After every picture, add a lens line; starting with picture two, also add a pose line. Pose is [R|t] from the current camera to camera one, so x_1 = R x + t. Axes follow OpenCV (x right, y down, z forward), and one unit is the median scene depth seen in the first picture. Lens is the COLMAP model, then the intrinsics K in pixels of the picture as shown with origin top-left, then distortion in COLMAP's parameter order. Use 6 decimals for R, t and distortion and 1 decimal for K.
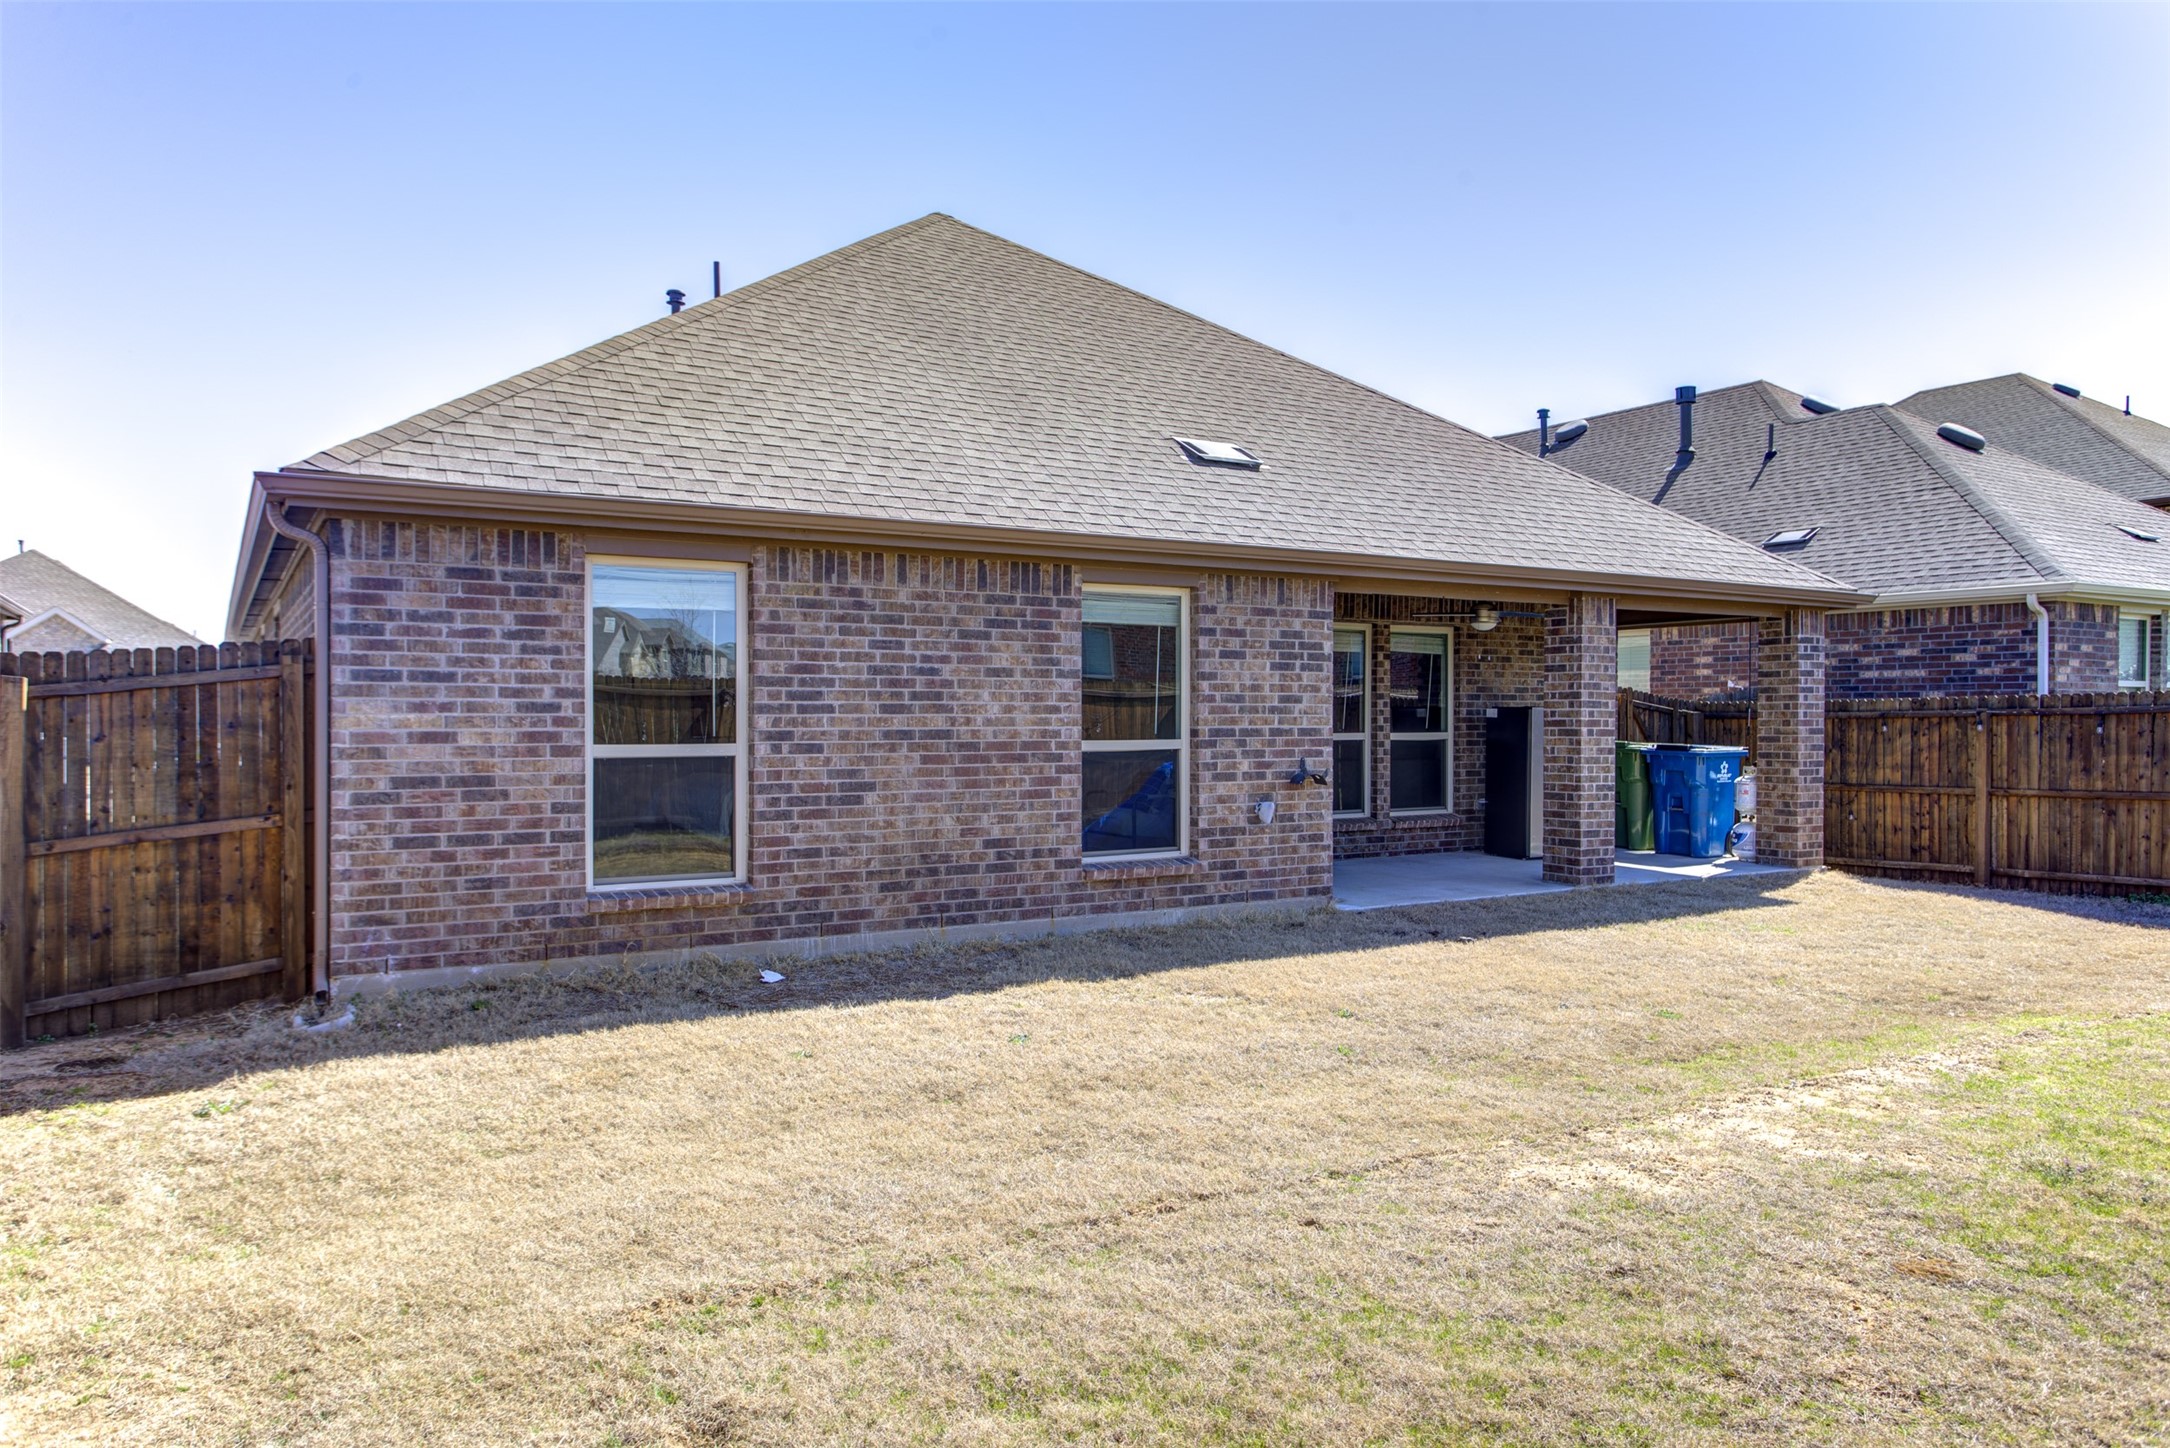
lens RADIAL K [[1484.7, 0, 1085.0], [0, 1484.7, 723.3], [0, 0, 1]] dist [-0.004409, -0.002464]
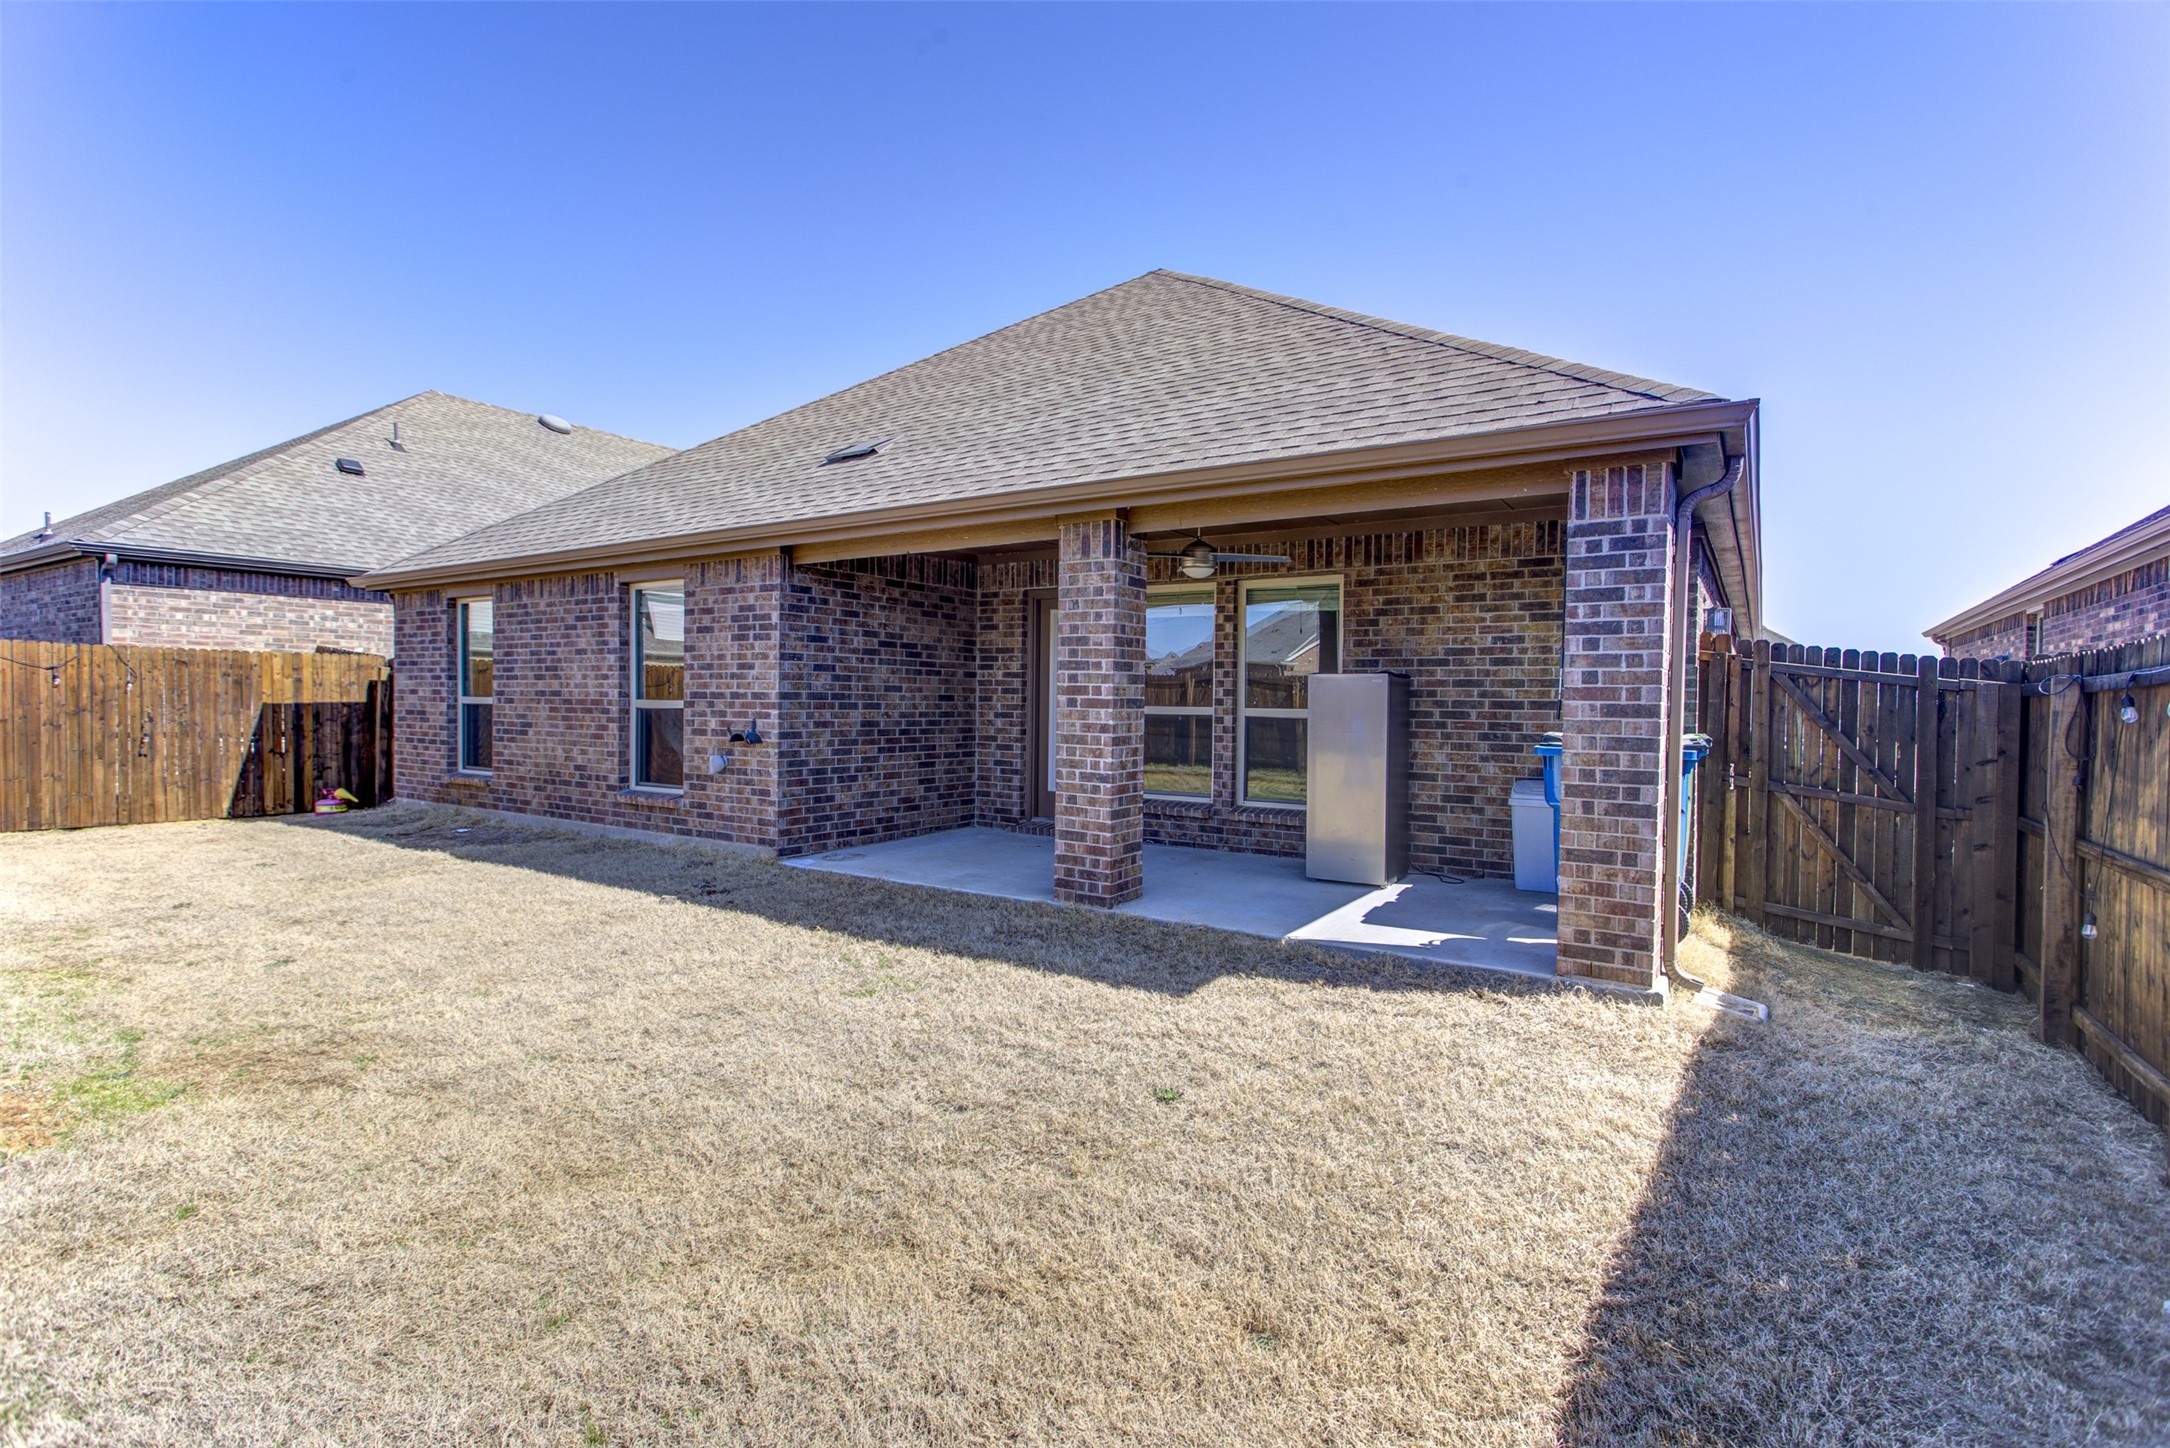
lens RADIAL K [[1021.5, 0, 1080.1], [0, 1021.5, 723.8], [0, 0, 1]] dist [-0.000056, 0.001458]
pose [[0.419894, 0.024951, -0.907230, 0.817528], [-0.017036, 0.999663, 0.019608, 0.006719], [0.907413, 0.007222, 0.420177, 0.783753]]
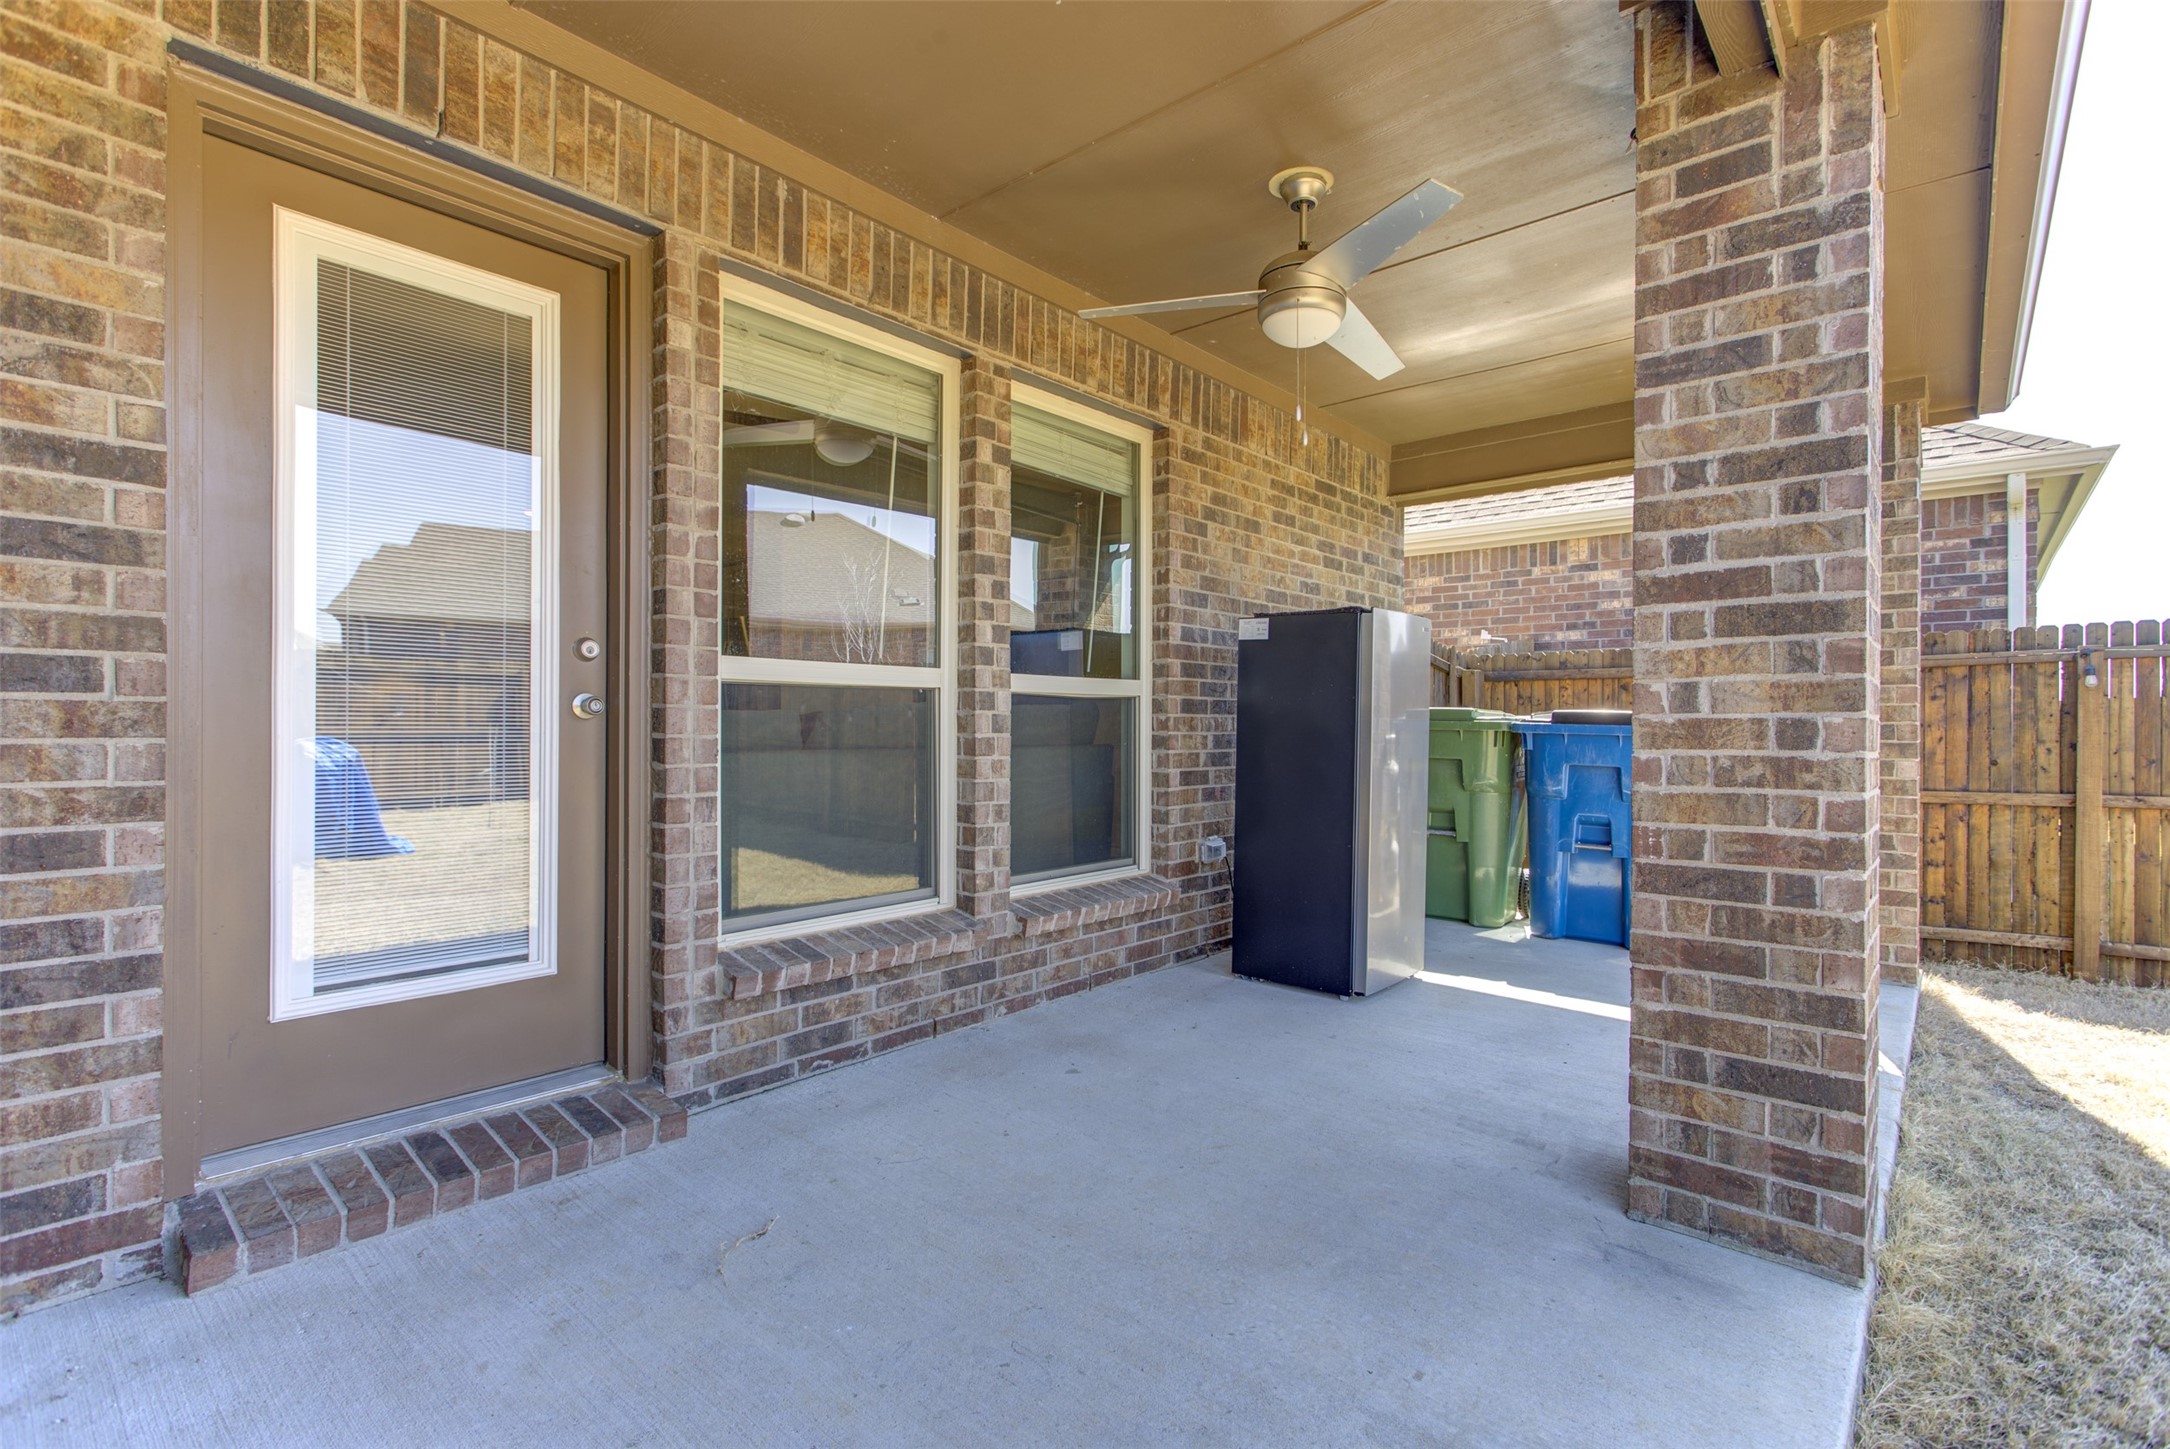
lens RADIAL K [[1021.5, 0, 1087.3], [0, 1021.5, 724.3], [0, 0, 1]] dist [-0.000056, 0.001458]
pose [[0.949974, 0.002558, 0.312319, 0.169931], [-0.000760, 0.999982, -0.005878, 0.024305], [-0.312328, 0.005346, 0.949959, 0.883507]]
